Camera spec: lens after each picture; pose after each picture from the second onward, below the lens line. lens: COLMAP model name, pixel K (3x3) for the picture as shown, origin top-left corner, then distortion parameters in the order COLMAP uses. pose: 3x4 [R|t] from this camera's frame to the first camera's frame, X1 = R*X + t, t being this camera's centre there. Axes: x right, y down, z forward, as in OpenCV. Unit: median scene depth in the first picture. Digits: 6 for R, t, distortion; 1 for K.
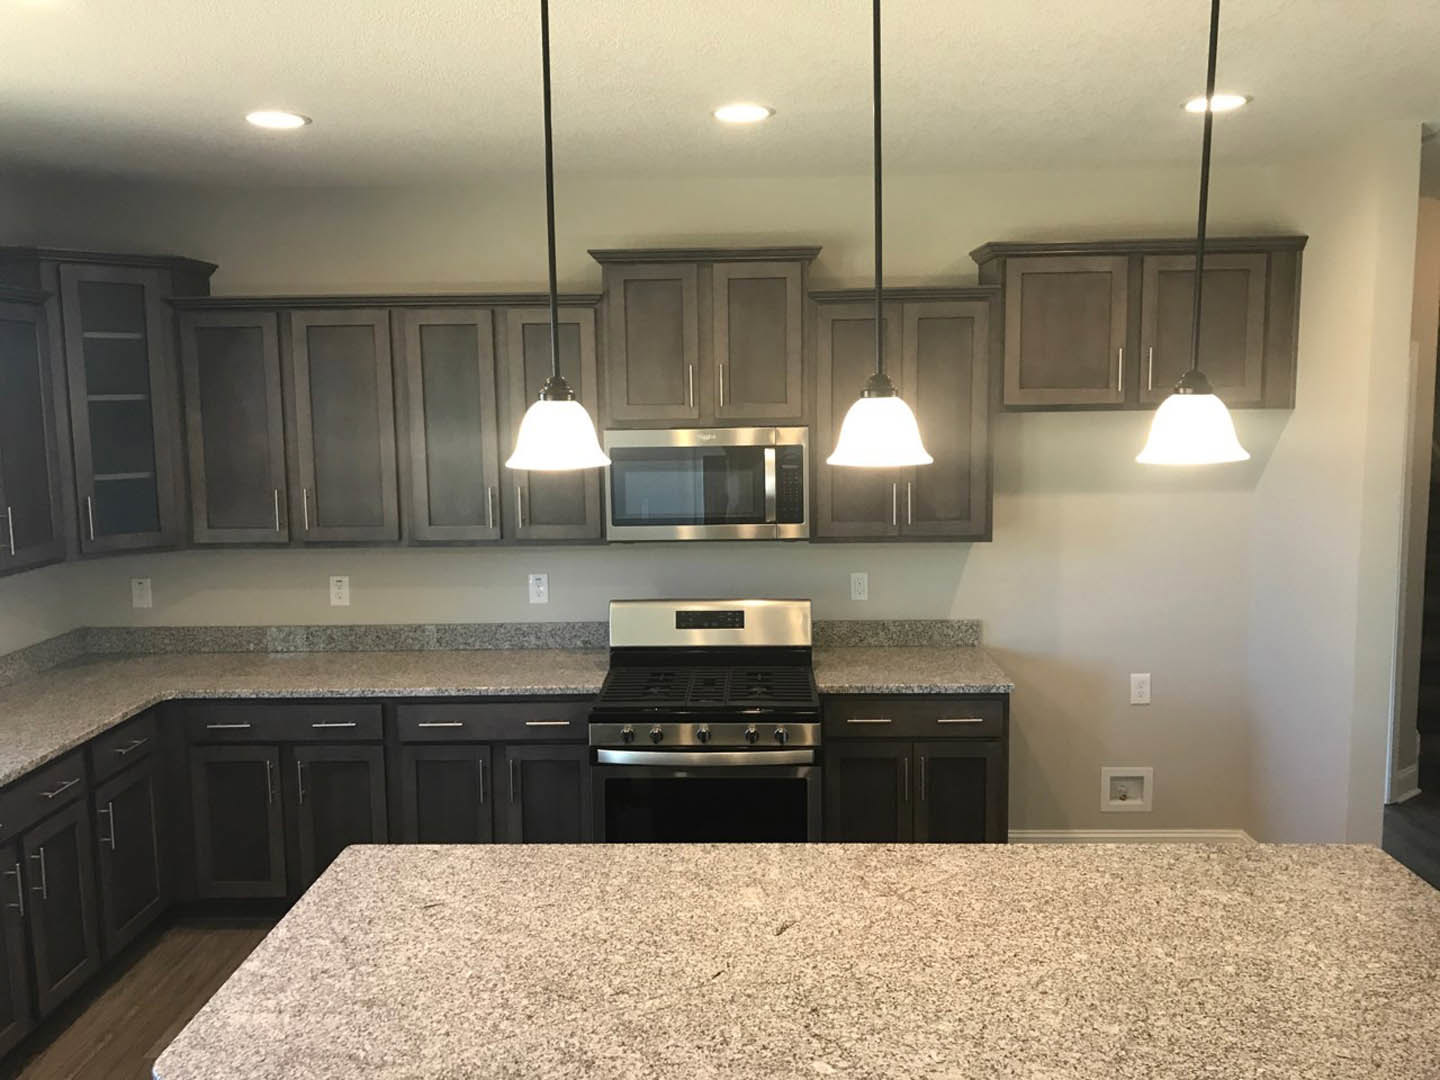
lens RADIAL K [[1199.7, 0, 721.8], [0, 1199.7, 529.0], [0, 0, 1]] dist [0.028693, -0.014238]
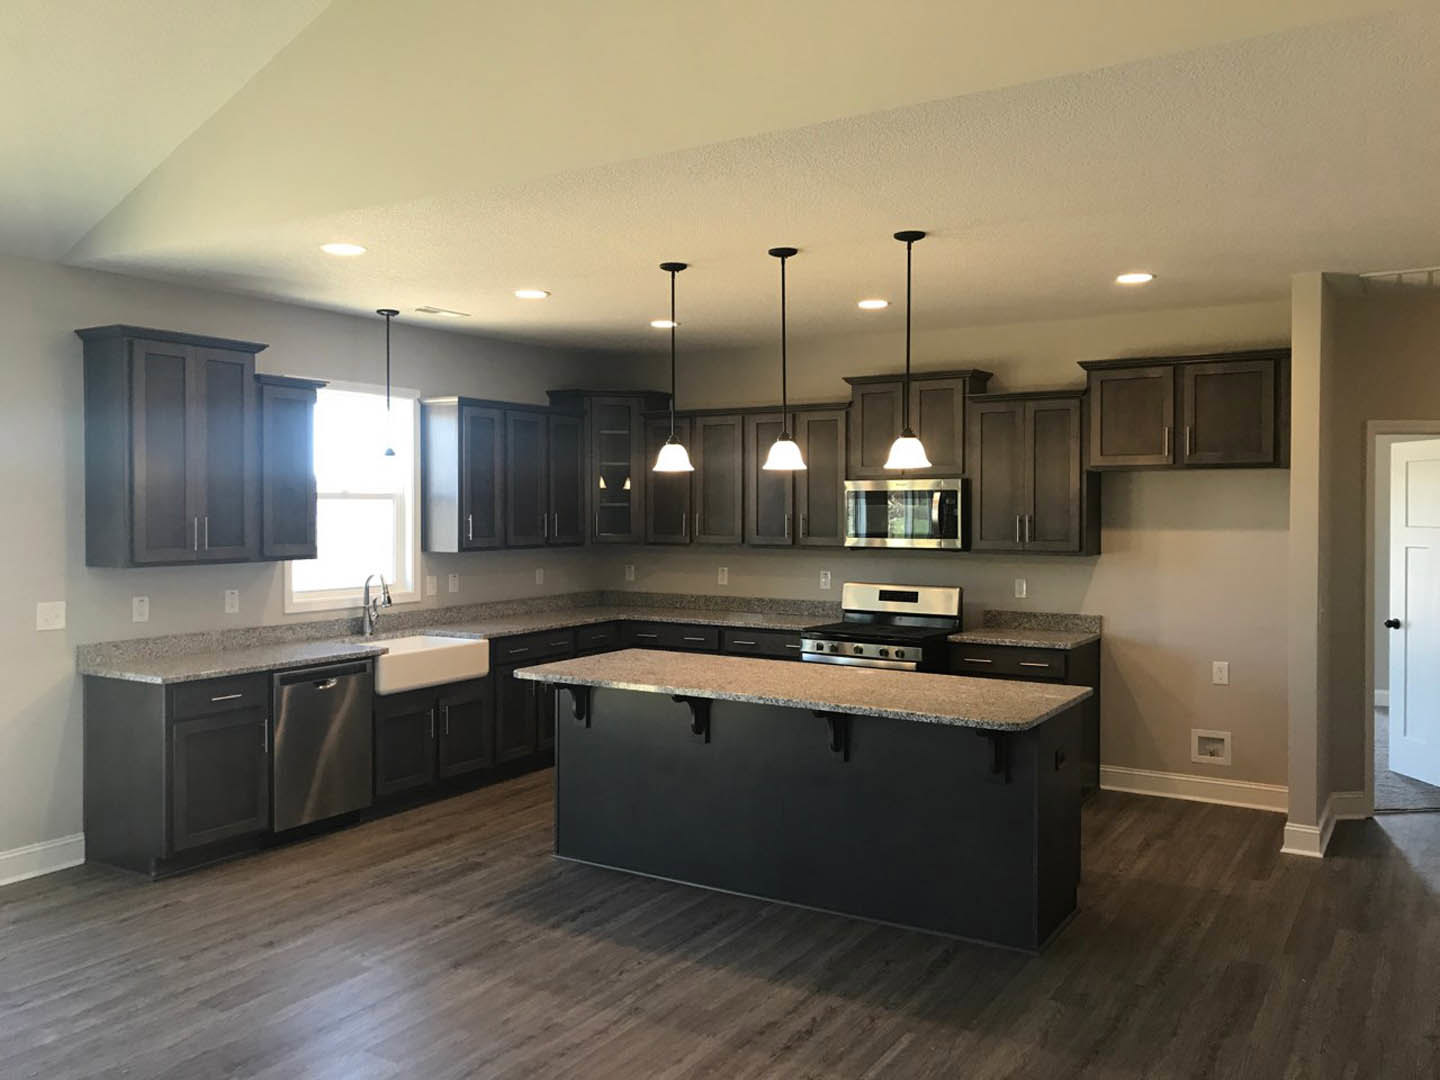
lens RADIAL K [[1199.7, 0, 719.9], [0, 1199.7, 541.5], [0, 0, 1]] dist [0.028693, -0.014238]
pose [[0.858892, 0.027605, -0.511413, 0.614713], [-0.070691, 0.995379, -0.064993, 0.124515], [0.507255, 0.091974, 0.856874, -0.535892]]
